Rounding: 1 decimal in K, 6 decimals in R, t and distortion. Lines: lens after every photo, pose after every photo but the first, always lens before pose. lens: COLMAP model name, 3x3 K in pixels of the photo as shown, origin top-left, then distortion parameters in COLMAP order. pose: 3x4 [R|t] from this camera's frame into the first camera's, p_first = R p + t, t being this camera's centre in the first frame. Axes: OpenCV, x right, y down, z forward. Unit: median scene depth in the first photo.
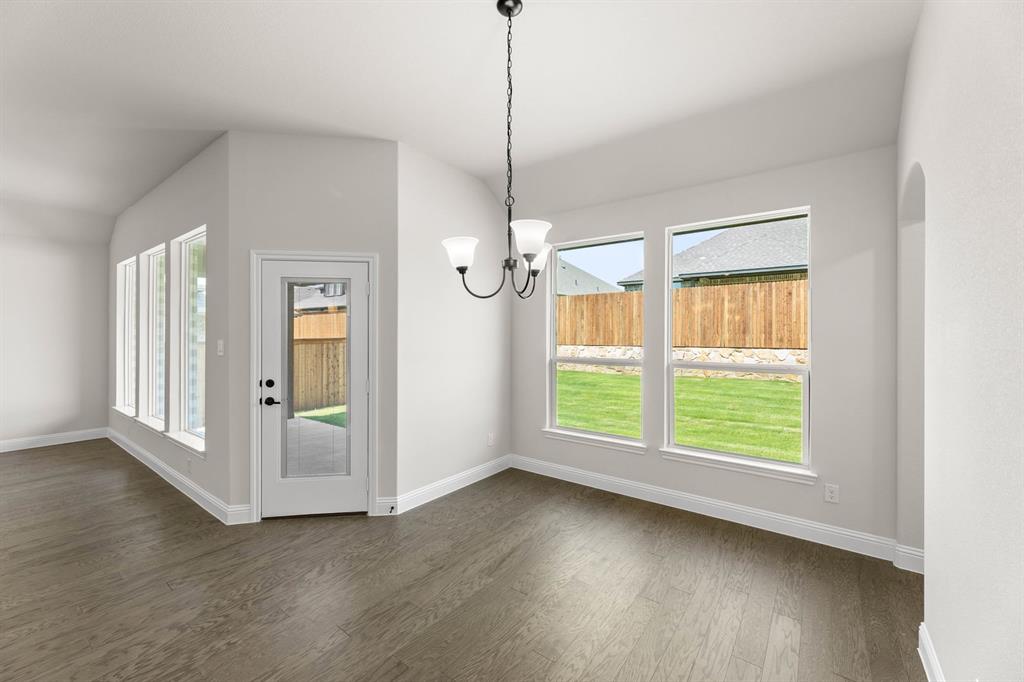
lens RADIAL K [[418.4, 0, 516.4], [0, 418.4, 339.9], [0, 0, 1]] dist [-0.000965, -0.000008]
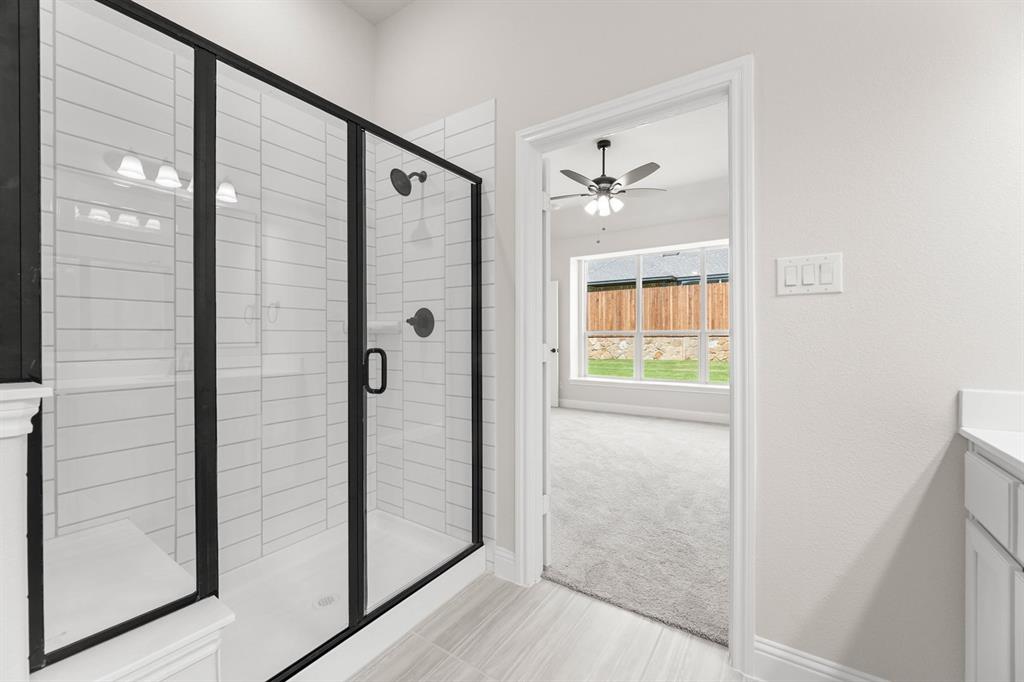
lens RADIAL K [[410.6, 0, 509.2], [0, 410.6, 337.8], [0, 0, 1]] dist [-0.000714, -0.000132]
pose [[0.998649, -0.006188, 0.051601, 0.250104], [0.006537, 0.999957, -0.006613, 0.028579], [-0.051558, 0.006941, 0.998646, -0.417598]]
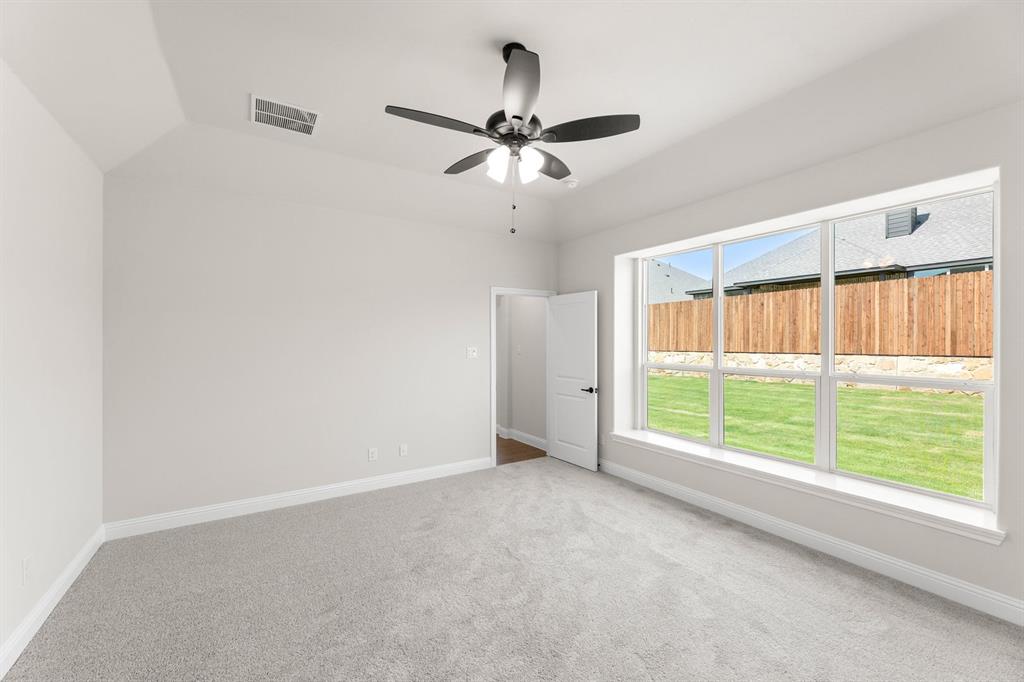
lens RADIAL K [[418.4, 0, 516.4], [0, 418.4, 339.9], [0, 0, 1]] dist [-0.000965, -0.000008]
pose [[0.939149, -0.006065, -0.343456, 0.394860], [0.000408, 0.999863, -0.016538, 0.003828], [0.343510, 0.015392, 0.939023, -0.279771]]
